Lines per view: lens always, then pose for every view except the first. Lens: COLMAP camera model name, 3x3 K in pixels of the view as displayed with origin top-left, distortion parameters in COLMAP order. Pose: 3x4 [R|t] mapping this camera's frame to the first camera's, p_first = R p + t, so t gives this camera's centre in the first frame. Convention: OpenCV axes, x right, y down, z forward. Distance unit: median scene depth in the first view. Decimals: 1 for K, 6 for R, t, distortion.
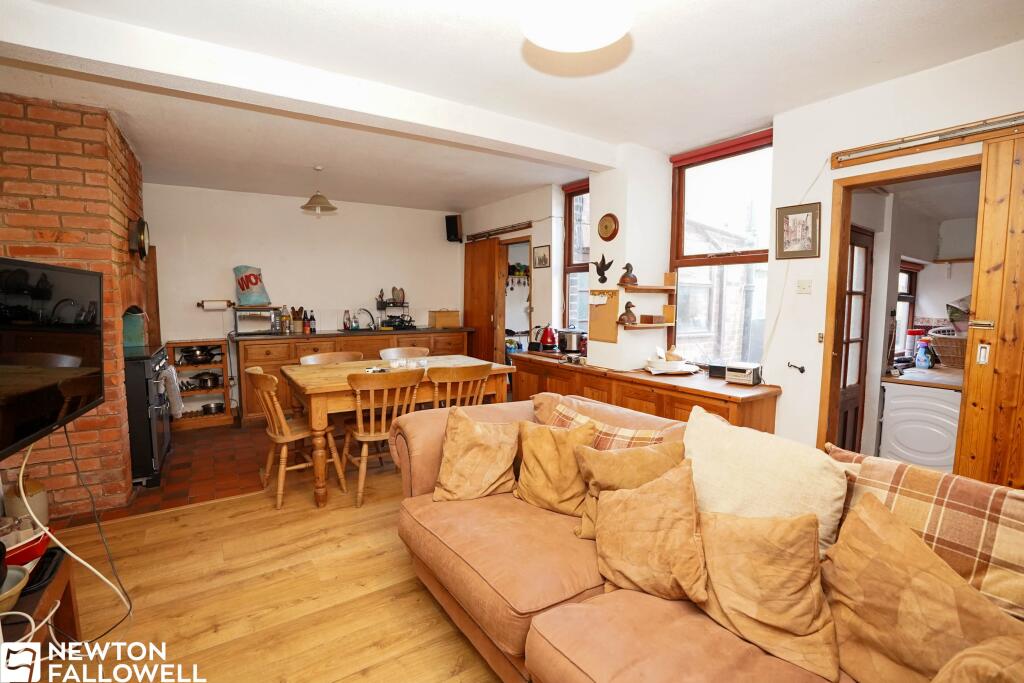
lens RADIAL K [[451.4, 0, 510.9], [0, 451.4, 334.0], [0, 0, 1]] dist [-0.030241, 0.000333]
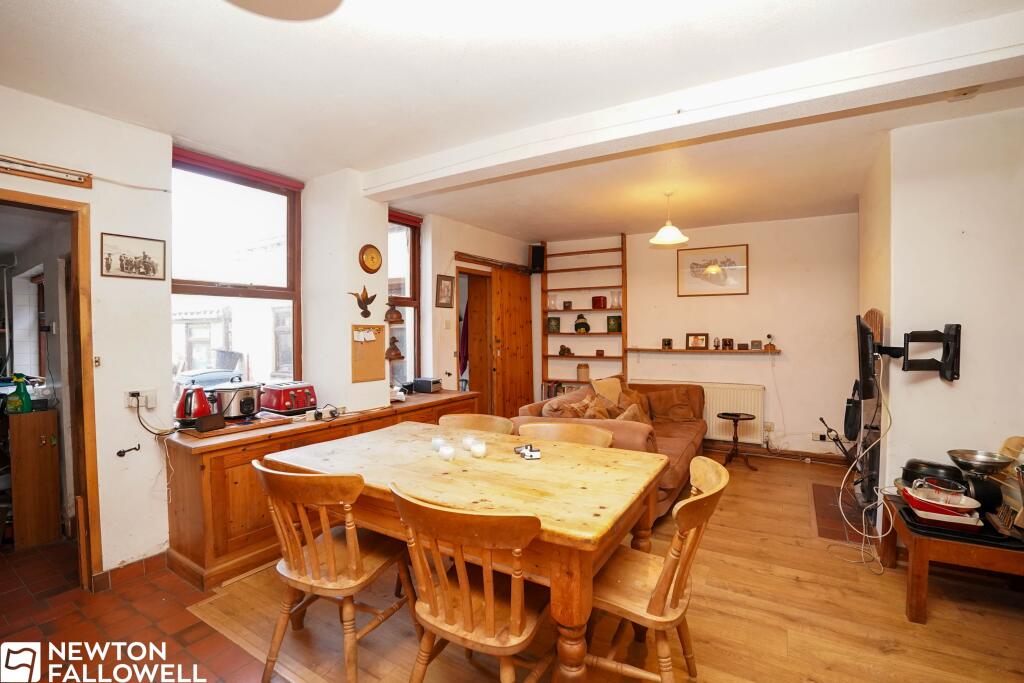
lens RADIAL K [[451.4, 0, 514.4], [0, 451.4, 337.6], [0, 0, 1]] dist [-0.030241, 0.000333]
pose [[-0.404530, -0.015758, 0.914389, -0.799207], [0.084351, 0.994947, 0.054463, -0.103351], [-0.910626, 0.099162, -0.401156, 1.168405]]
